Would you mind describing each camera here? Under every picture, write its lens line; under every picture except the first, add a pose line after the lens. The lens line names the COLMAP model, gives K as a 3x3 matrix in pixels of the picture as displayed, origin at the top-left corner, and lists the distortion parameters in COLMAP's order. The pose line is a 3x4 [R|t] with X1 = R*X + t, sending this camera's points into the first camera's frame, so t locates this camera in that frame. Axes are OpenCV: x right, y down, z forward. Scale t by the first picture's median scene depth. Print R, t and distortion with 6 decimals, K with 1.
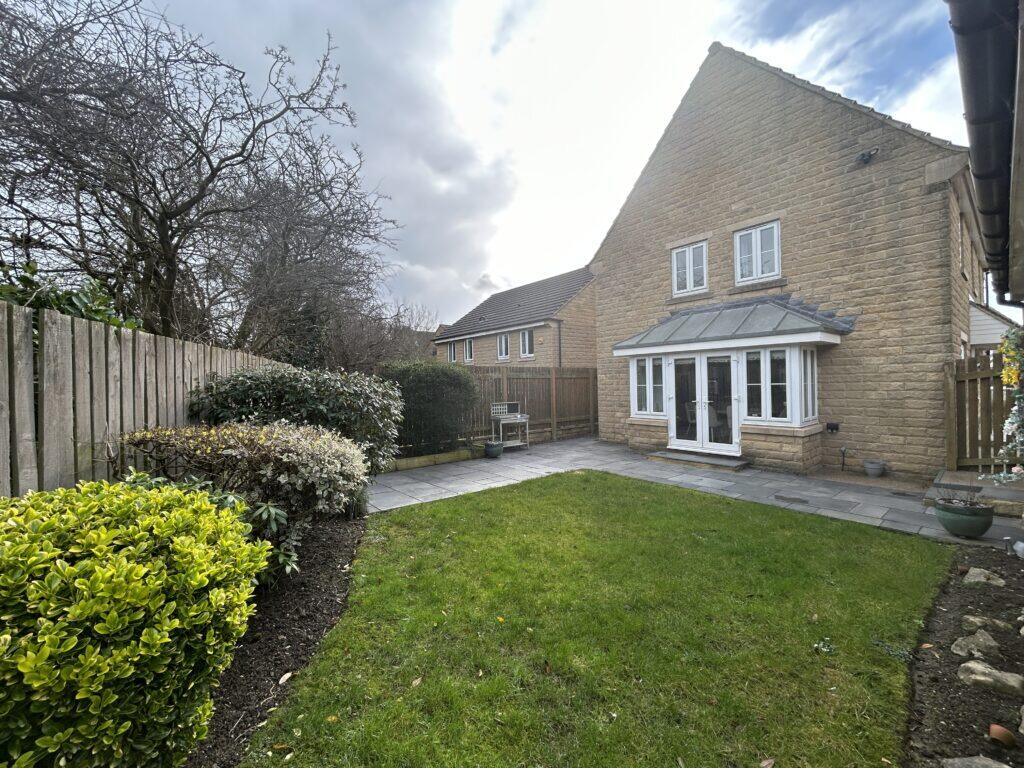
lens RADIAL K [[416.0, 0, 510.7], [0, 416.0, 384.1], [0, 0, 1]] dist [-0.001810, 0.000532]
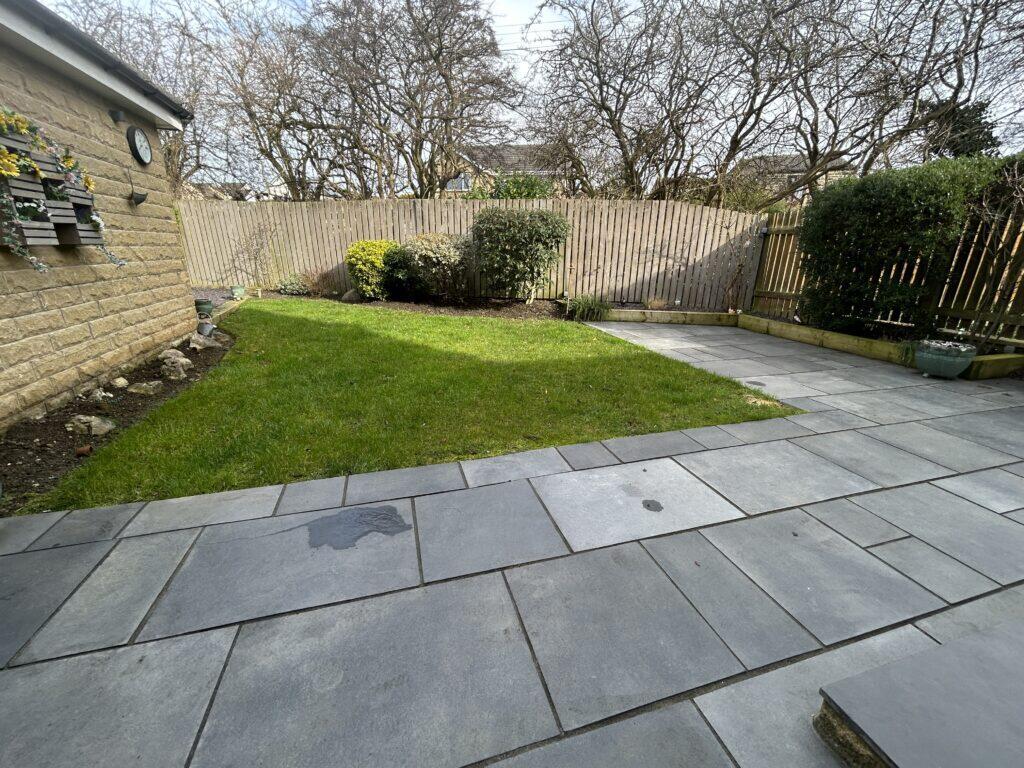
lens RADIAL K [[416.0, 0, 510.7], [0, 416.0, 384.1], [0, 0, 1]] dist [-0.001810, 0.000532]
pose [[-0.390687, 0.303071, -0.869202, 0.590651], [-0.006447, 0.943323, 0.331813, 0.040746], [0.920501, 0.135238, -0.366590, 0.821173]]
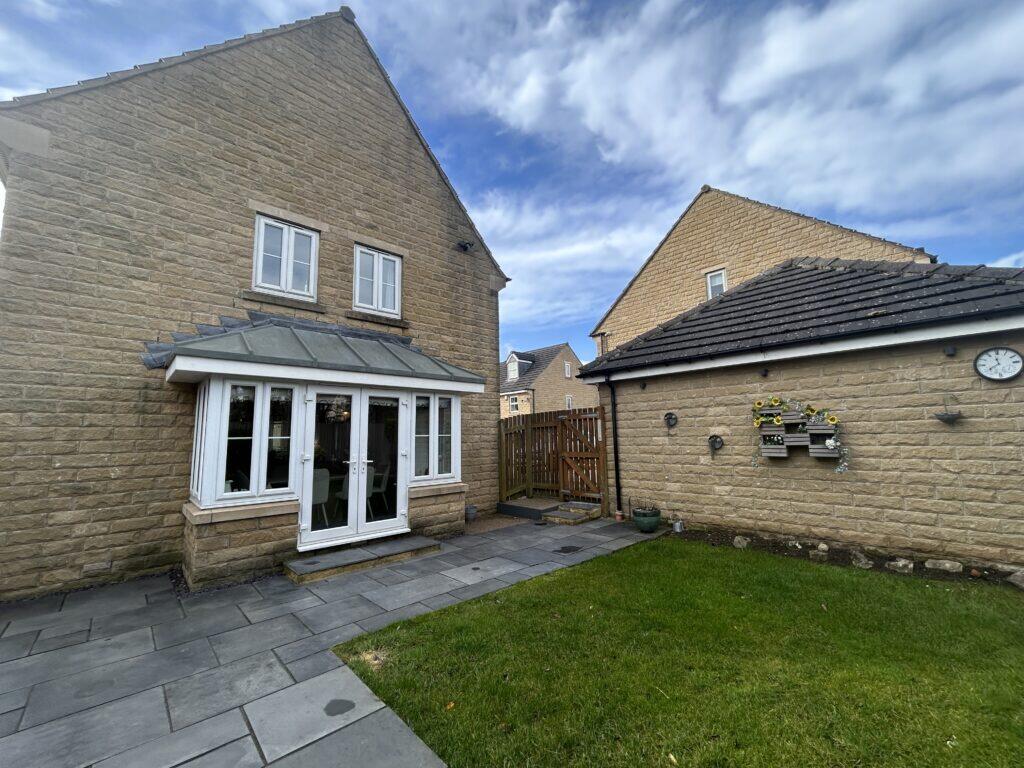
lens RADIAL K [[416.0, 0, 510.7], [0, 416.0, 384.1], [0, 0, 1]] dist [-0.001810, 0.000532]
pose [[-0.061209, 0.146233, 0.987355, -0.231922], [0.022873, 0.989155, -0.145082, 0.021069], [-0.997863, 0.013703, -0.063890, 0.803090]]
